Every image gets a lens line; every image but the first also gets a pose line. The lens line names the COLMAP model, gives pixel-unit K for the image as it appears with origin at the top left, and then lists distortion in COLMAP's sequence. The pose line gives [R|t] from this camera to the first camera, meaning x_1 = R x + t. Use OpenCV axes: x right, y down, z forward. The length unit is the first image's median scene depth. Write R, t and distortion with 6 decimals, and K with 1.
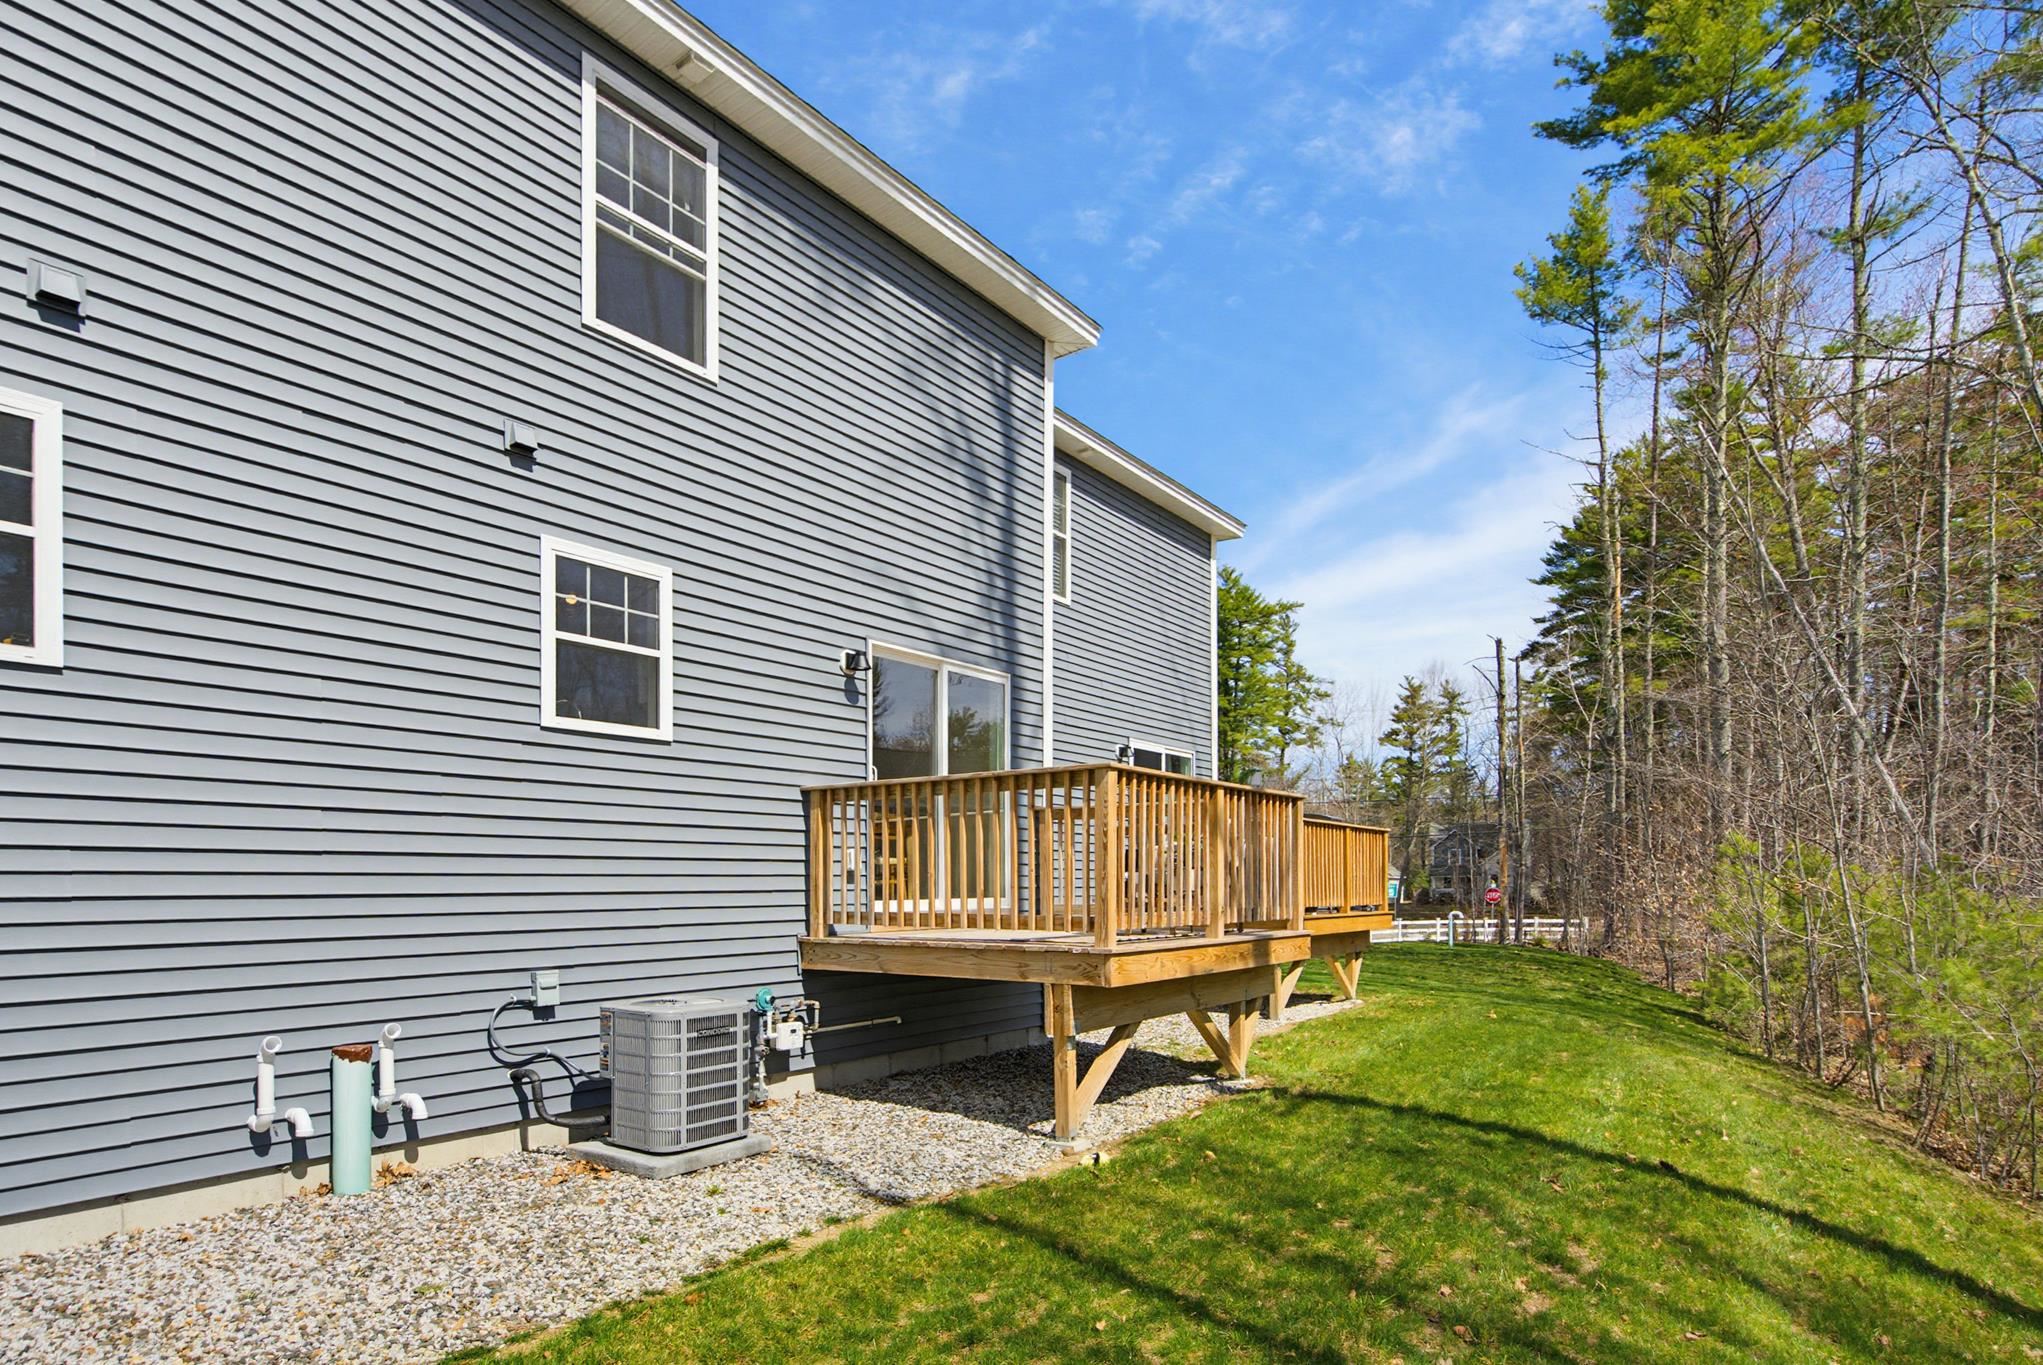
lens RADIAL K [[918.9, 0, 1011.9], [0, 918.9, 675.6], [0, 0, 1]] dist [0.000164, -0.000377]
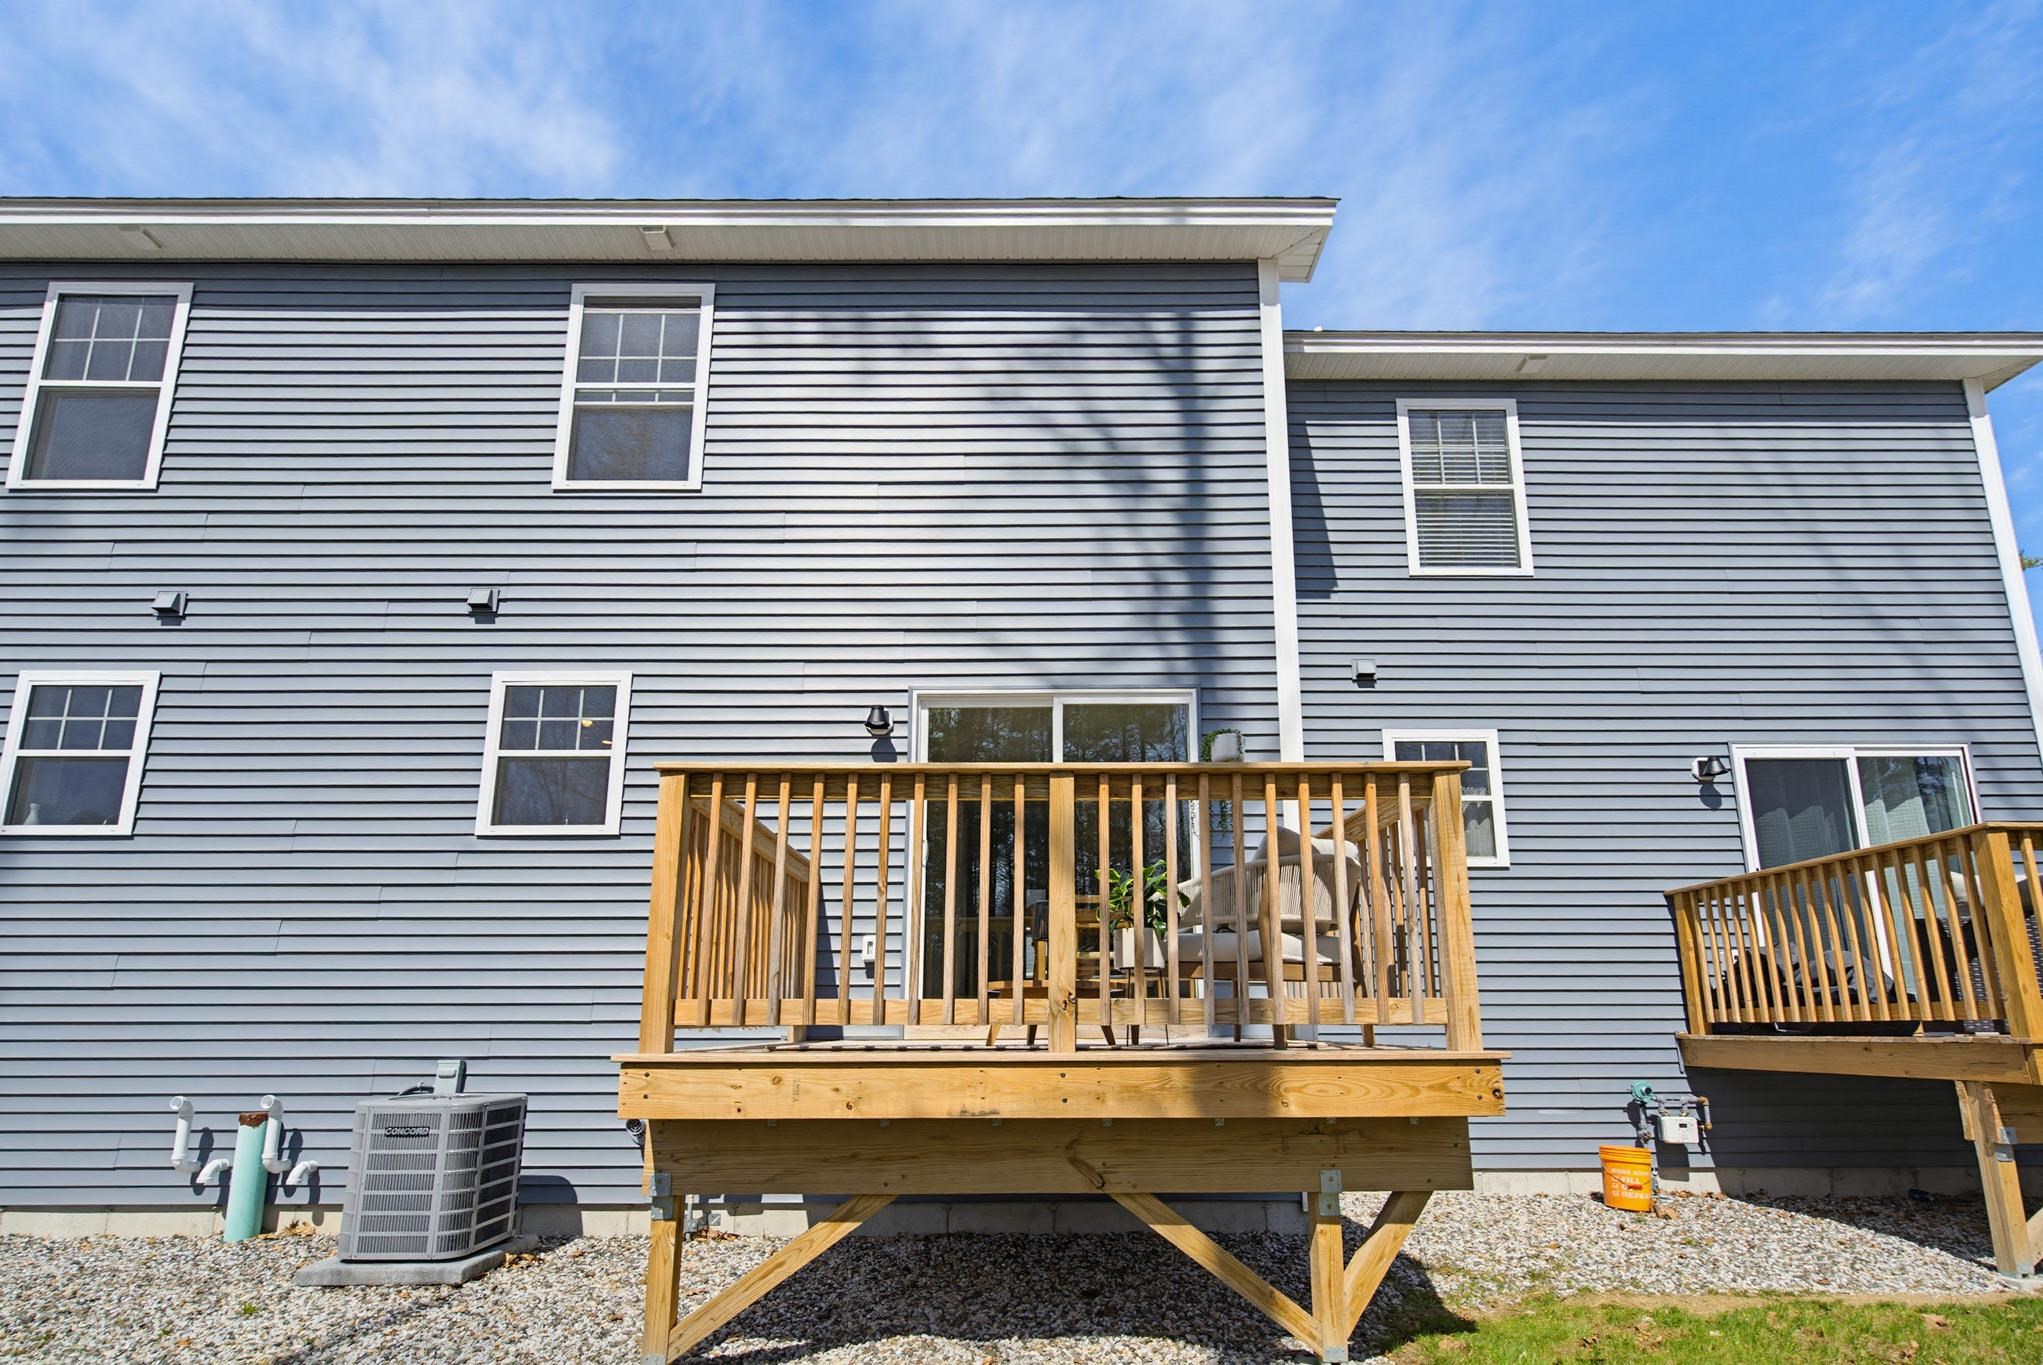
lens RADIAL K [[918.9, 0, 1011.9], [0, 918.9, 675.6], [0, 0, 1]] dist [0.000164, -0.000377]
pose [[0.661366, -0.250744, -0.706911, 0.661633], [0.161361, 0.967964, -0.192376, 0.159741], [0.732501, 0.013163, 0.680638, 0.605221]]
